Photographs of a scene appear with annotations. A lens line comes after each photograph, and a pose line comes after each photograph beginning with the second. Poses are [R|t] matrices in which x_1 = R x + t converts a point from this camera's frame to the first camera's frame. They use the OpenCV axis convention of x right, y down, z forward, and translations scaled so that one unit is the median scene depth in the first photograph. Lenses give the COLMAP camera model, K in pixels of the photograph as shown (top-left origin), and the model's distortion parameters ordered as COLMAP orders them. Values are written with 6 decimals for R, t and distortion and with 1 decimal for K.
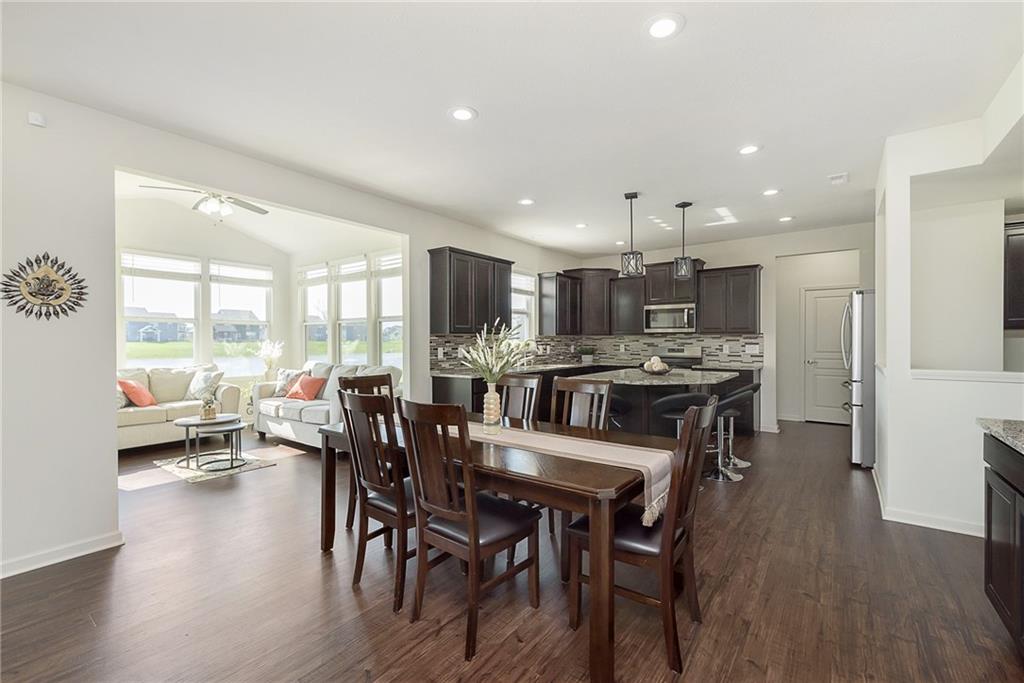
lens RADIAL K [[442.2, 0, 513.5], [0, 442.2, 343.2], [0, 0, 1]] dist [0.002757, 0.000179]
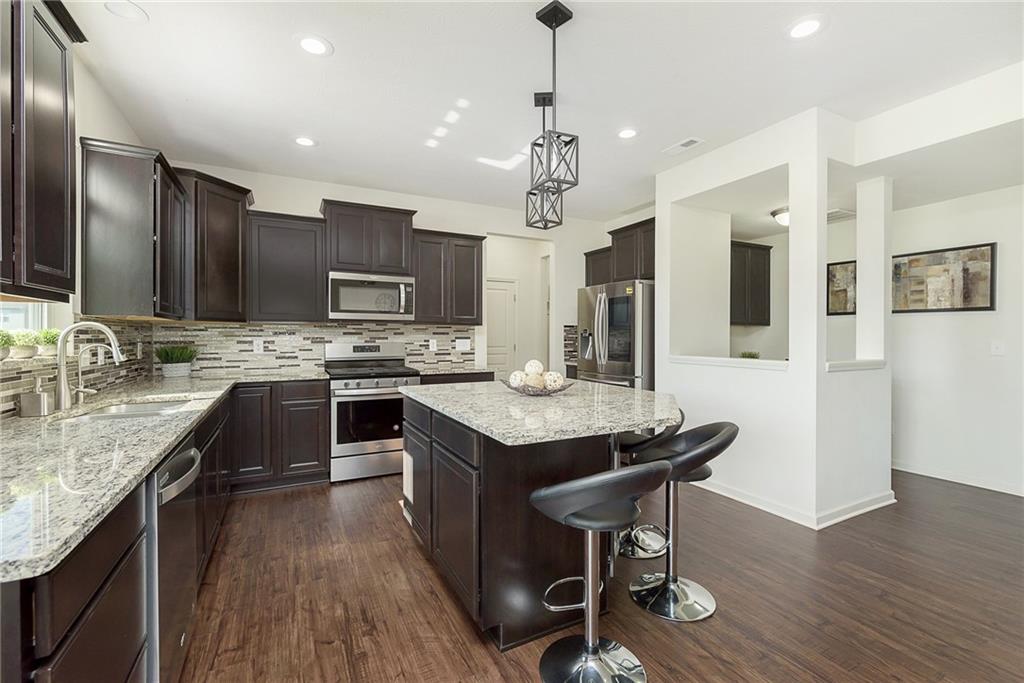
lens RADIAL K [[439.8, 0, 512.8], [0, 439.8, 337.4], [0, 0, 1]] dist [0.010740, -0.000206]
pose [[0.434333, 0.000823, 0.900752, -0.129872], [0.002679, 0.999994, -0.002205, 0.002315], [-0.900748, 0.003371, 0.434328, 0.621665]]
